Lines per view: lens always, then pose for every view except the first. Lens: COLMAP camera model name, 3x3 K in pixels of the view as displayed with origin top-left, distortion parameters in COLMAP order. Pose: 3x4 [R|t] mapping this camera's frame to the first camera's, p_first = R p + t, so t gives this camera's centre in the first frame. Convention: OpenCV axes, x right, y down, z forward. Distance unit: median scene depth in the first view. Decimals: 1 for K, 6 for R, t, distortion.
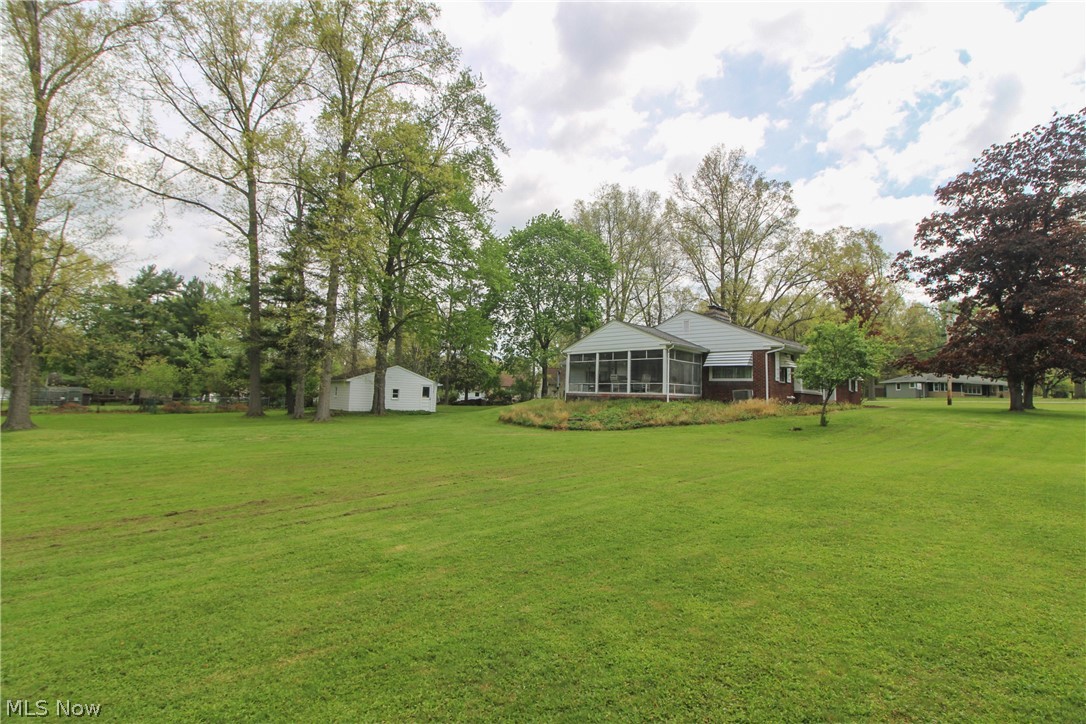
lens RADIAL K [[512.8, 0, 543.7], [0, 512.8, 339.7], [0, 0, 1]] dist [-0.021779, -0.001006]
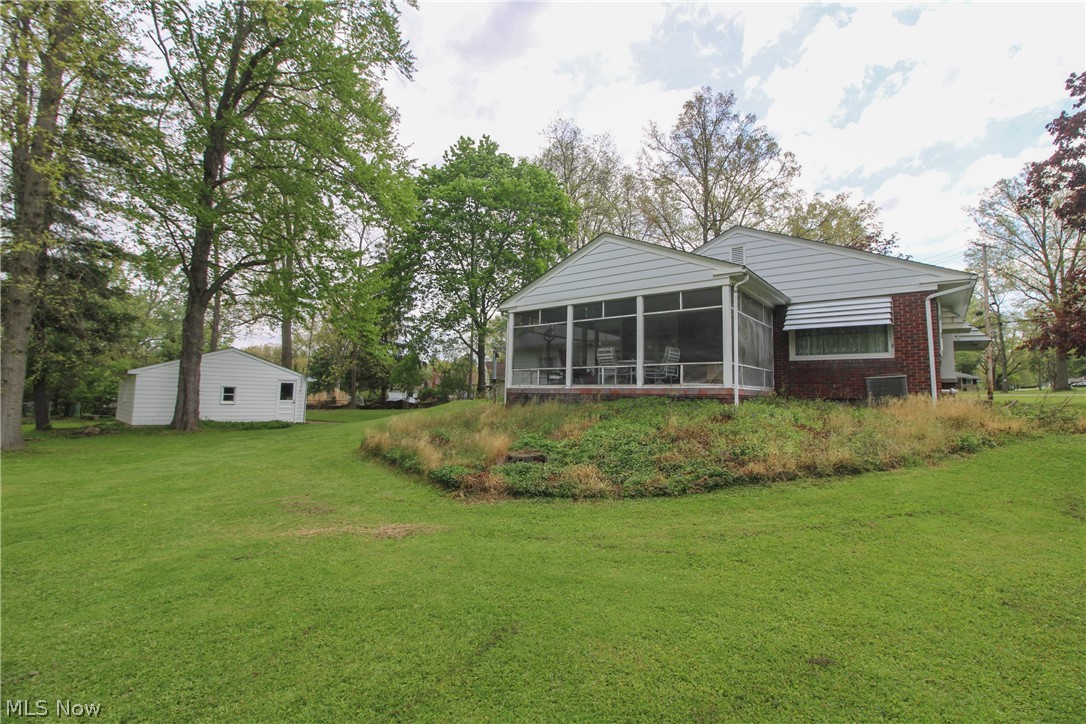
lens RADIAL K [[512.8, 0, 548.5], [0, 512.8, 356.1], [0, 0, 1]] dist [-0.021779, -0.001006]
pose [[0.993756, -0.005545, 0.111439, 0.038127], [0.001698, 0.999400, 0.034589, 0.073377], [-0.111564, -0.034184, 0.993169, 0.661468]]
